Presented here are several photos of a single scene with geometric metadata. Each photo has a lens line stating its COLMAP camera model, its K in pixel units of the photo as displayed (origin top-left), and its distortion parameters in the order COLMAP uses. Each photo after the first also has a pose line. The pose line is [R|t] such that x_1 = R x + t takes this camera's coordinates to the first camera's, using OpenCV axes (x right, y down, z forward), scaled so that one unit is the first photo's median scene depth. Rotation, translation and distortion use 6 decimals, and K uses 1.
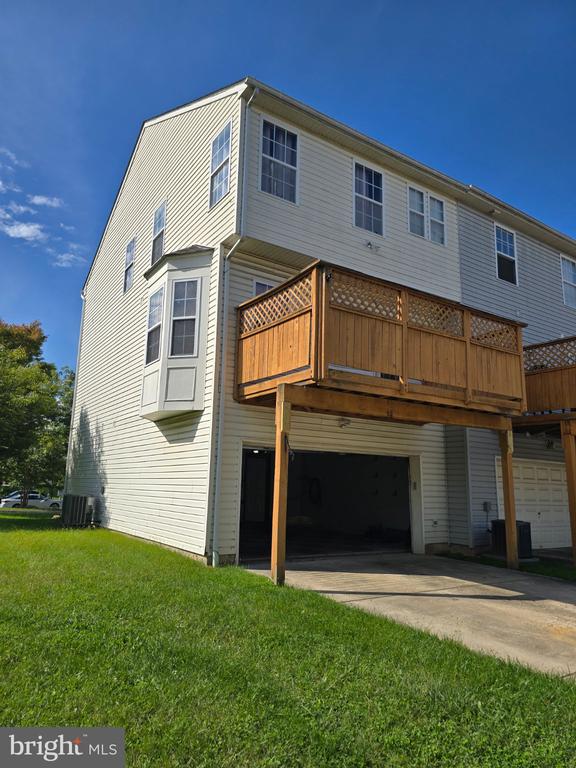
lens RADIAL K [[516.1, 0, 288.0], [0, 516.1, 384.0], [0, 0, 1]] dist [0.003095, -0.001071]
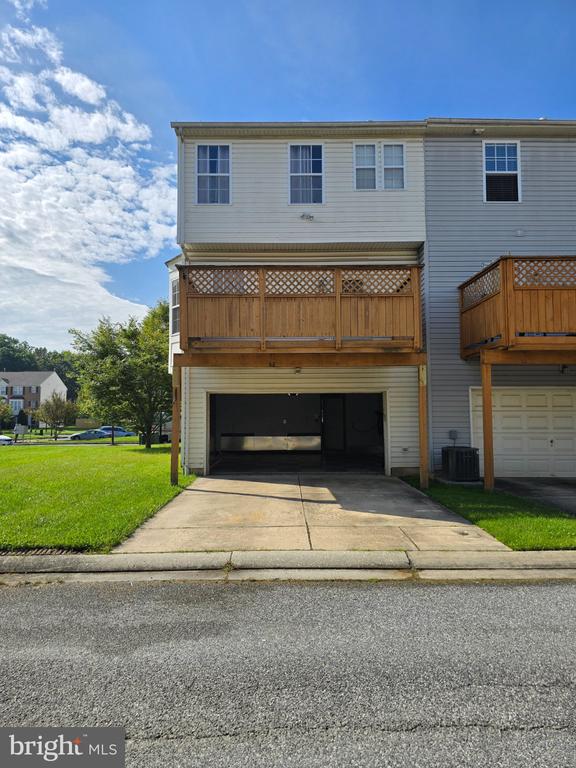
lens RADIAL K [[516.1, 0, 288.0], [0, 516.1, 384.0], [0, 0, 1]] dist [0.003095, -0.001071]
pose [[0.846884, -0.064637, -0.527835, 0.669165], [0.128981, 0.987914, 0.085967, -0.000468], [0.515898, -0.140885, 0.844985, -0.055075]]
